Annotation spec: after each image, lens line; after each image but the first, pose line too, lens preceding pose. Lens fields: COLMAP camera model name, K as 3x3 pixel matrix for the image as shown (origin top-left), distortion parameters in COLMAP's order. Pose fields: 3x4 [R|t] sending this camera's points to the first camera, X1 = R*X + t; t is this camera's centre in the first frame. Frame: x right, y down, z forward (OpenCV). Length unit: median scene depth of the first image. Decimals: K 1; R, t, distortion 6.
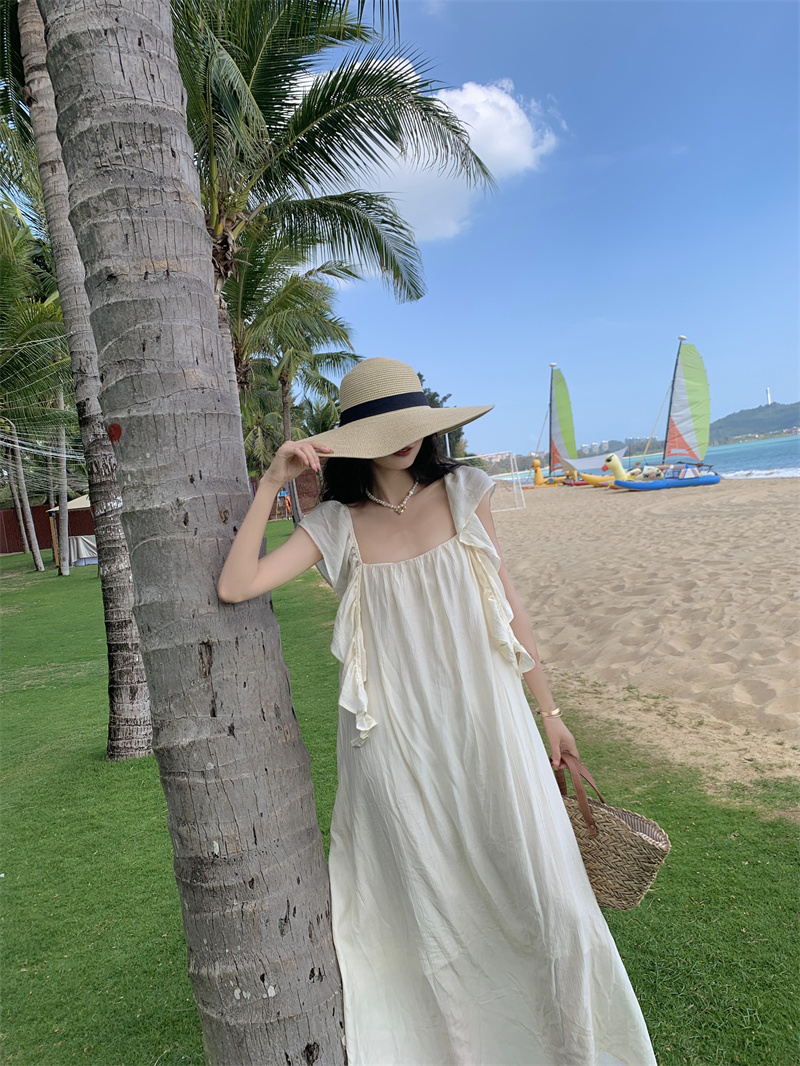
lens RADIAL K [[823.2, 0, 402.4], [0, 823.2, 530.0], [0, 0, 1]] dist [0.019698, -0.019131]
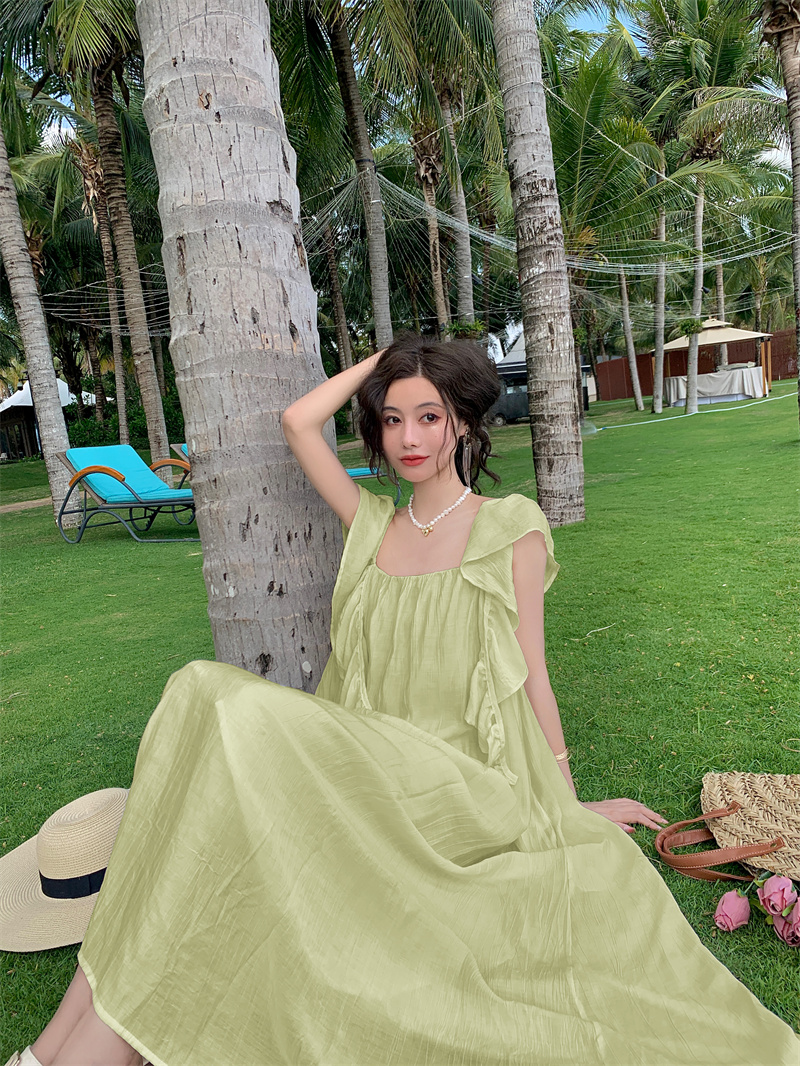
lens RADIAL K [[825.5, 0, 400.0], [0, 825.5, 533.0], [0, 0, 1]] dist [0.005987, -0.000725]
pose [[0.747399, 0.114223, -0.654483, 0.122217], [0.005146, 0.984085, 0.177622, 0.059574], [0.664356, -0.136122, 0.734916, 0.078429]]
